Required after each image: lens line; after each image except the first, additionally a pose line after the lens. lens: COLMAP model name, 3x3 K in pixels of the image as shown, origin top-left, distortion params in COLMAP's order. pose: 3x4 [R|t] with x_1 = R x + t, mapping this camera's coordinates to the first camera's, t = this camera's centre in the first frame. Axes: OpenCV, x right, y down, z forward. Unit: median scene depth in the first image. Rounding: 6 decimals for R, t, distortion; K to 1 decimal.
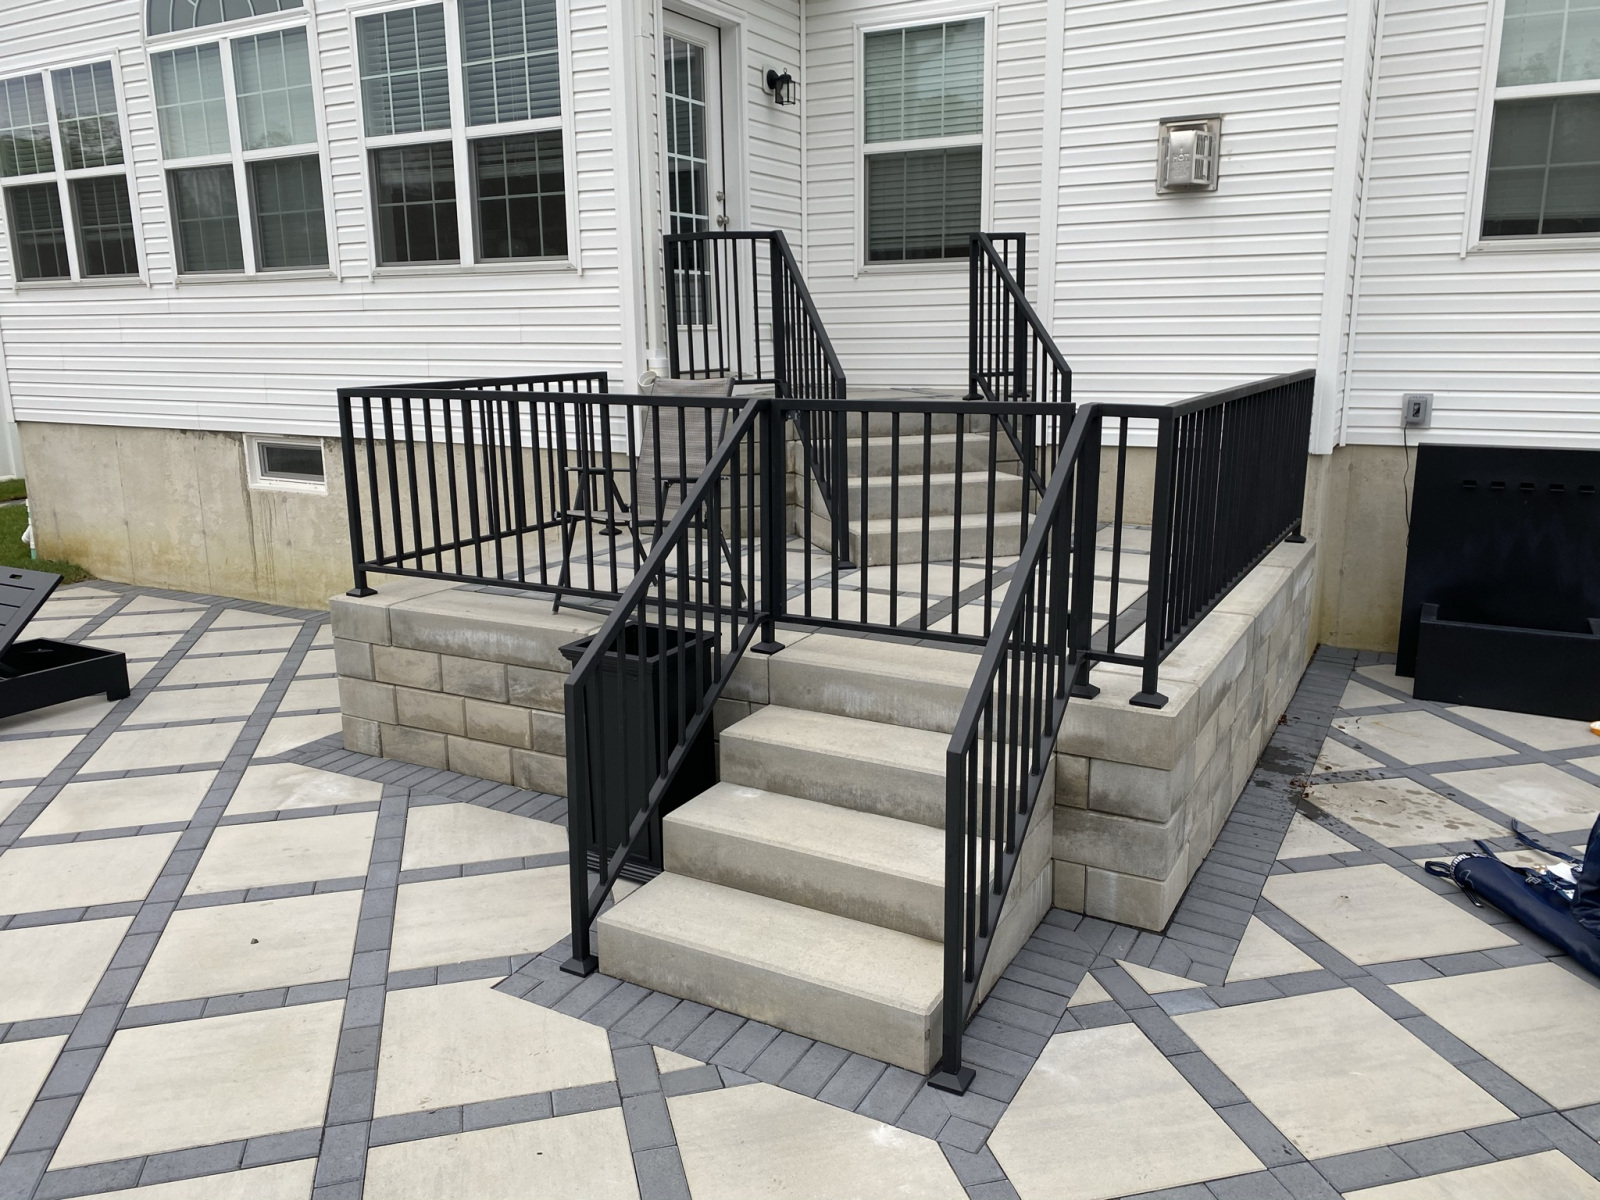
lens RADIAL K [[1255.1, 0, 800.0], [0, 1255.1, 600.0], [0, 0, 1]] dist [0.032241, 0.003037]
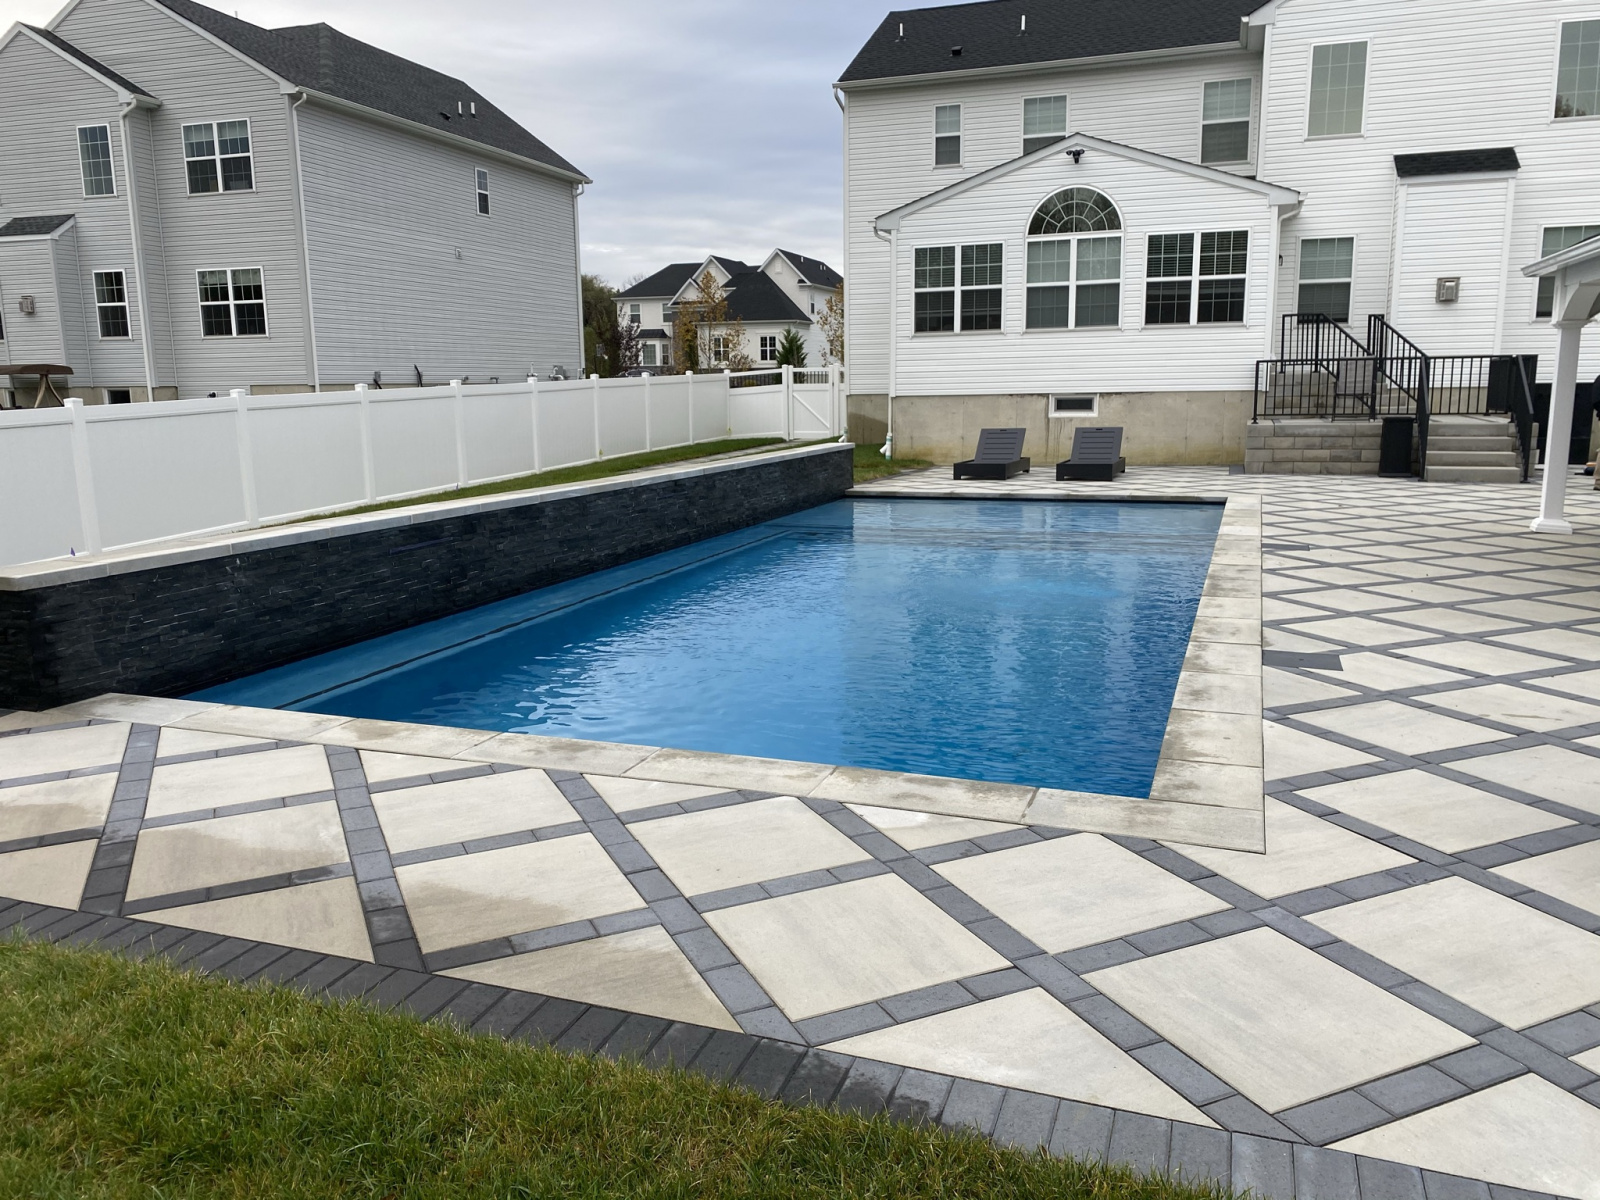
lens RADIAL K [[1225.9, 0, 820.1], [0, 1225.9, 595.6], [0, 0, 1]] dist [0.028257, -0.054127]
pose [[0.987595, -0.025038, 0.155014, -1.379401], [0.033678, 0.998007, -0.053359, 0.400883], [-0.153369, 0.057917, 0.986470, -1.351708]]
